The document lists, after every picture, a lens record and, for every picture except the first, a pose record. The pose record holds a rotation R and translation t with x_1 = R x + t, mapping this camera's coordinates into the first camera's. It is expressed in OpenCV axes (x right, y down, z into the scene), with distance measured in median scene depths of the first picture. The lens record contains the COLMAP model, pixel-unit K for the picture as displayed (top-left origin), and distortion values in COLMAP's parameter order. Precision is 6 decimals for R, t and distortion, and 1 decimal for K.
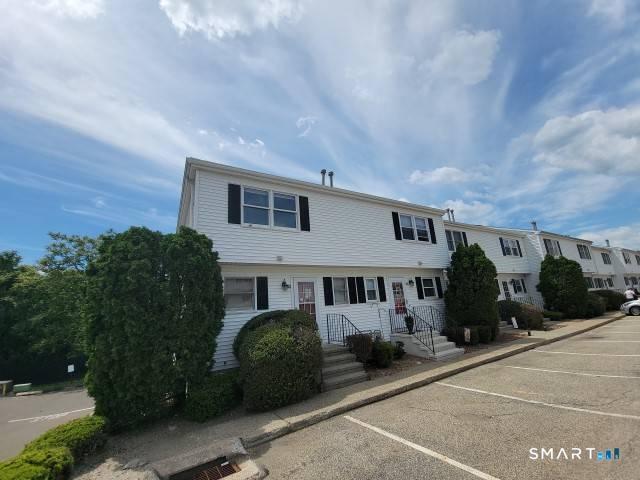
lens RADIAL K [[255.0, 0, 320.0], [0, 255.0, 240.0], [0, 0, 1]] dist [0.002630, -0.000054]
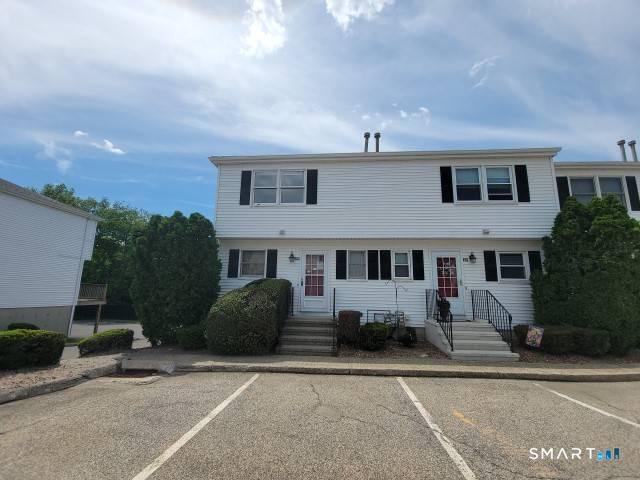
lens RADIAL K [[251.8, 0, 320.0], [0, 251.8, 240.0], [0, 0, 1]] dist [-0.000728, -0.000059]
pose [[0.824911, -0.023469, -0.564775, 0.473517], [0.076374, 0.994603, 0.070222, 0.033187], [0.560079, -0.101061, 0.822252, 0.170704]]
